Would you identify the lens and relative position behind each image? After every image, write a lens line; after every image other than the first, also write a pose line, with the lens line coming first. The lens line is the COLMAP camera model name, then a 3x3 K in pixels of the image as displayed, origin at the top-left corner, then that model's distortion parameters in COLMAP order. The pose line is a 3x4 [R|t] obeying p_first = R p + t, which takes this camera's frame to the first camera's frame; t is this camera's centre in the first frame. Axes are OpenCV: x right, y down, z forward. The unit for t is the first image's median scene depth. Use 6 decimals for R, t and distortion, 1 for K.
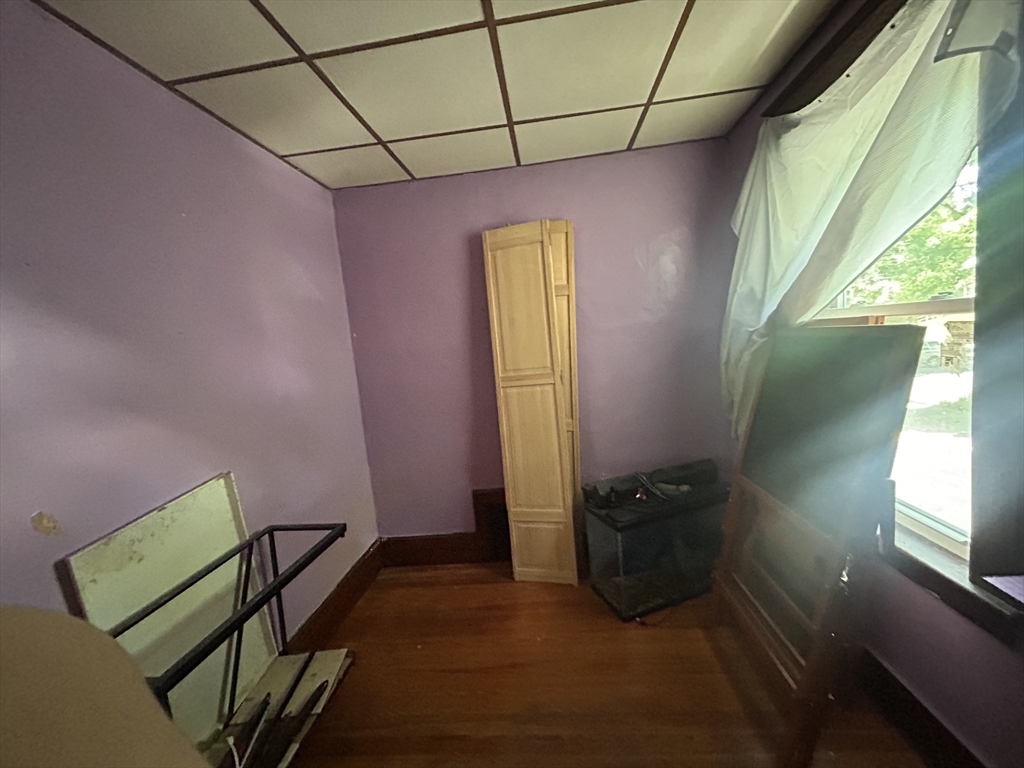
lens RADIAL K [[416.8, 0, 512.0], [0, 416.8, 384.0], [0, 0, 1]] dist [0.000637, 0.000102]
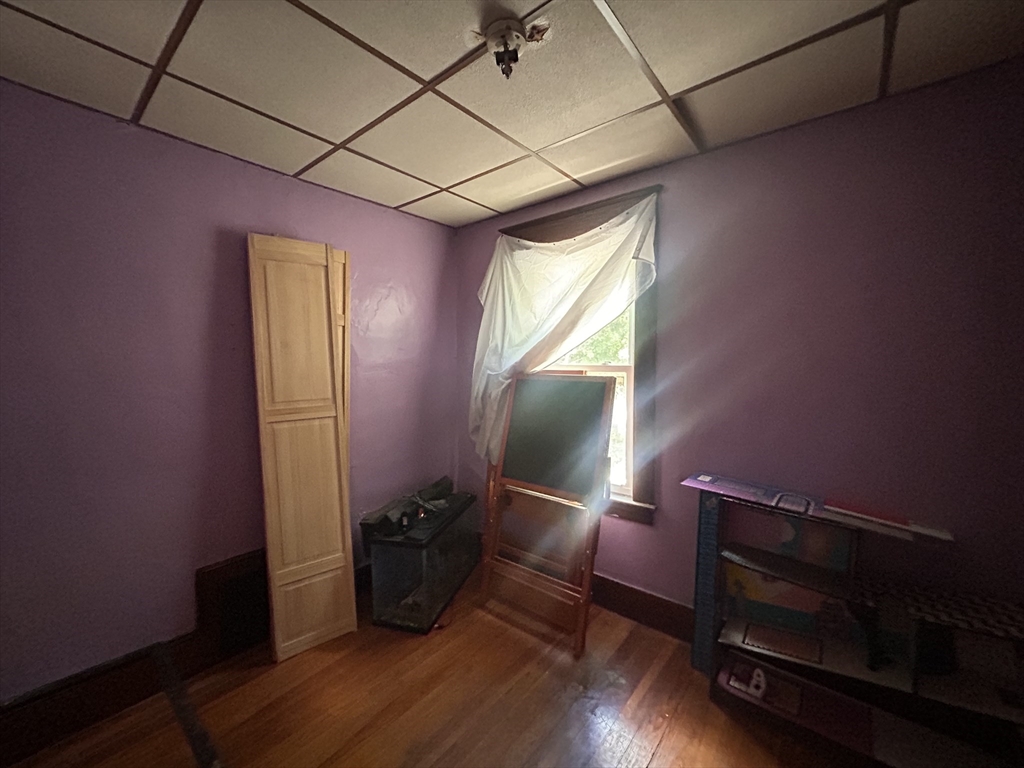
lens RADIAL K [[417.3, 0, 512.0], [0, 417.3, 384.0], [0, 0, 1]] dist [-0.002074, -0.000038]
pose [[0.555309, 0.046620, 0.830336, -0.465868], [0.038980, 0.995871, -0.081983, 0.019186], [-0.830730, 0.077893, 0.551199, 0.146231]]
